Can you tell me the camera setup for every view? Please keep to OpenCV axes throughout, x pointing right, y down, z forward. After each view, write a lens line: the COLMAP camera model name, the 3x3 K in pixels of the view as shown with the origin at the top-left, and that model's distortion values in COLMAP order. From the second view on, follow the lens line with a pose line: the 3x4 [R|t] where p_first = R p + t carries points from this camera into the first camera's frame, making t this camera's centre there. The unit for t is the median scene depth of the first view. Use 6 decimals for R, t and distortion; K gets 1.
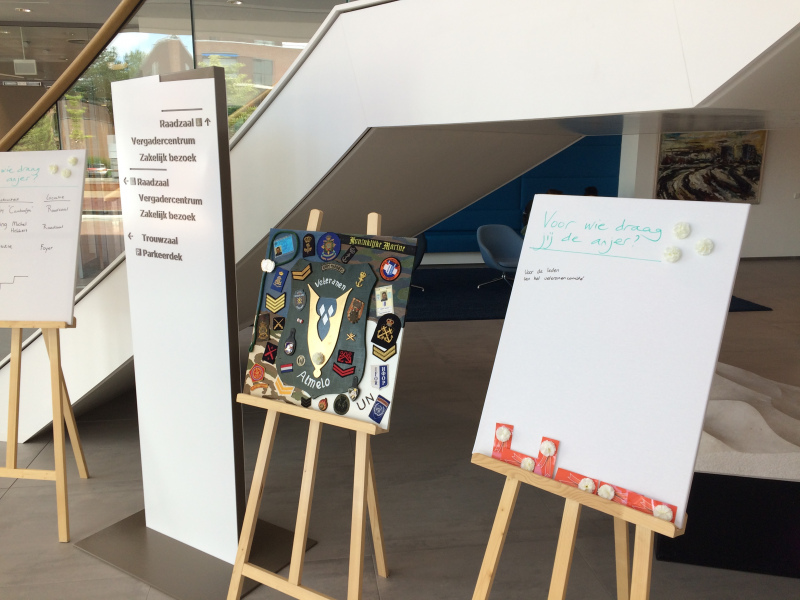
lens RADIAL K [[694.0, 0, 399.8], [0, 694.0, 293.7], [0, 0, 1]] dist [0.045108, -0.005910]
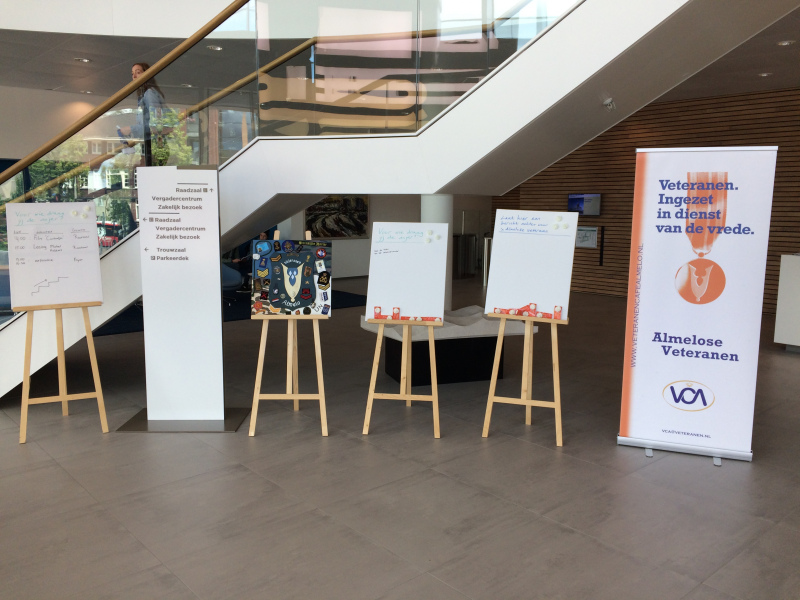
lens RADIAL K [[694.0, 0, 399.6], [0, 694.0, 303.5], [0, 0, 1]] dist [0.045108, -0.005910]
pose [[0.836841, -0.072743, 0.542591, -1.047274], [0.100309, 0.994727, -0.021349, 0.205260], [-0.538177, 0.072293, 0.839725, -1.104261]]
